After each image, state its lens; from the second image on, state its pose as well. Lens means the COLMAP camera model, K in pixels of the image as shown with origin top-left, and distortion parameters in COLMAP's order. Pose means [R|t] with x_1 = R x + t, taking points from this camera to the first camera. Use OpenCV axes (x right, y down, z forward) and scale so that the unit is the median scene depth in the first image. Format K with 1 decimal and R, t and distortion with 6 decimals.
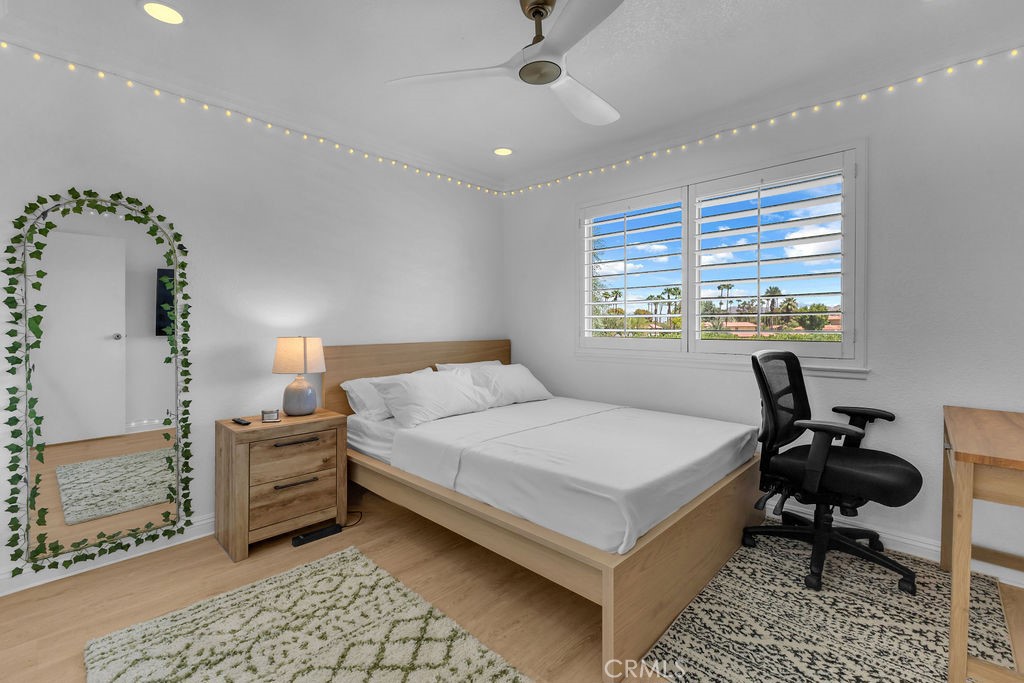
lens RADIAL K [[433.0, 0, 511.4], [0, 433.0, 328.3], [0, 0, 1]] dist [-0.003935, -0.000187]
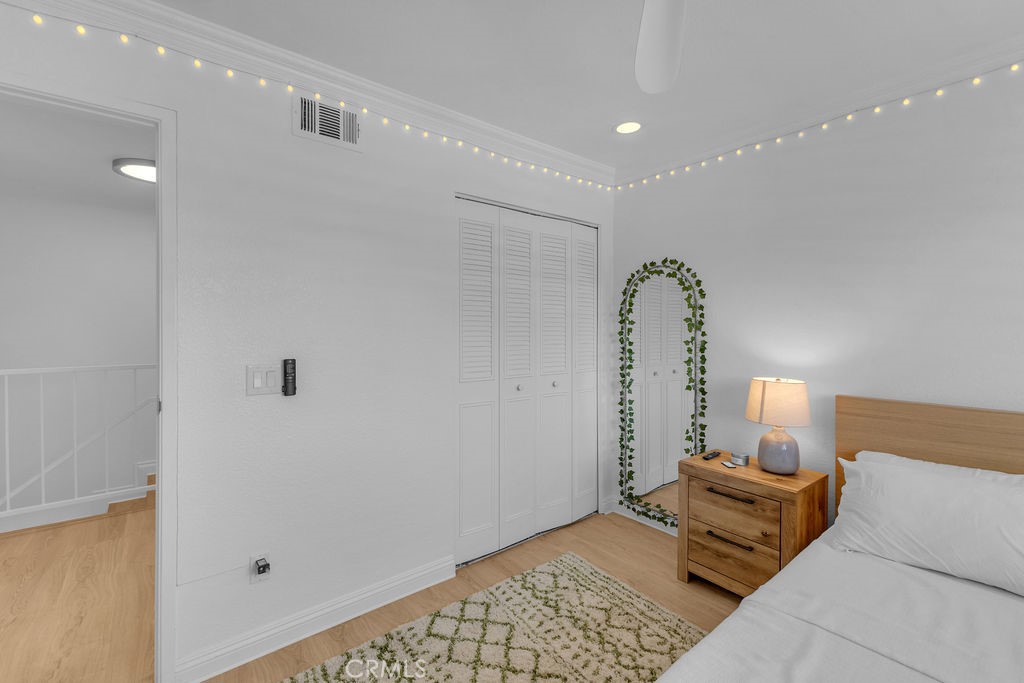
lens RADIAL K [[433.0, 0, 511.4], [0, 433.0, 328.3], [0, 0, 1]] dist [-0.003935, -0.000187]
pose [[-0.127184, 0.000085, -0.991879, 0.494362], [-0.002986, 0.999995, 0.000469, -0.094561], [0.991875, 0.003022, -0.127183, 0.695329]]
